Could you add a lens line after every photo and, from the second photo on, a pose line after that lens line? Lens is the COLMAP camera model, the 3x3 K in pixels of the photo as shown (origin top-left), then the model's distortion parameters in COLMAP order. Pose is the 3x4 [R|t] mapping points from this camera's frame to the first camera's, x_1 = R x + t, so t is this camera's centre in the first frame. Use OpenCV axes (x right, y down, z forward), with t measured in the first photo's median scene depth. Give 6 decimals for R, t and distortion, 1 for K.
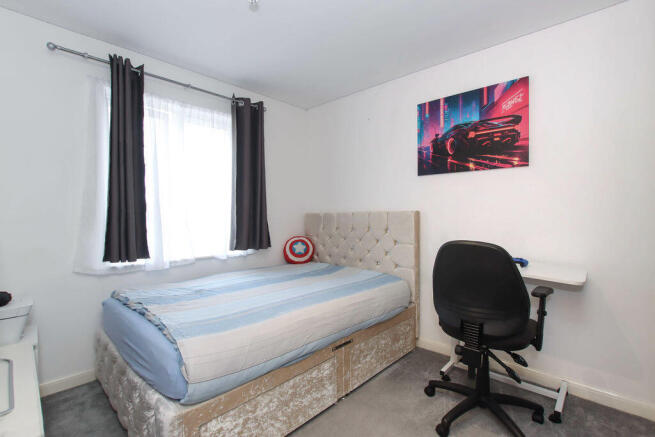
lens RADIAL K [[306.5, 0, 327.5], [0, 306.5, 218.5], [0, 0, 1]] dist [-0.000675, 0.000125]
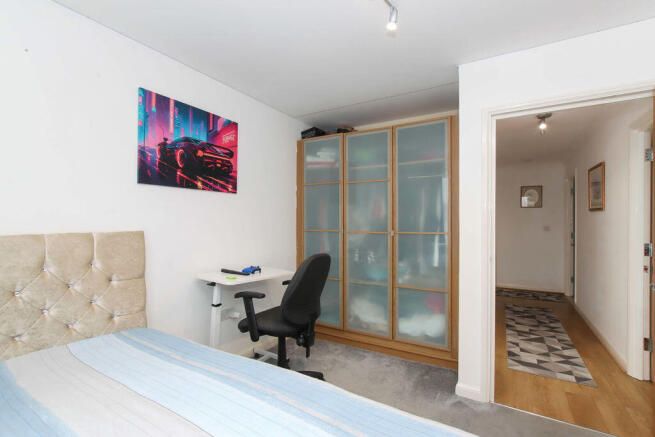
lens RADIAL K [[306.5, 0, 327.5], [0, 306.5, 218.5], [0, 0, 1]] dist [-0.000675, 0.000125]
pose [[-0.210531, 0.005644, 0.977571, -0.584051], [0.006818, 0.999967, -0.004305, -0.054479], [-0.977563, 0.005759, -0.210563, 0.799694]]
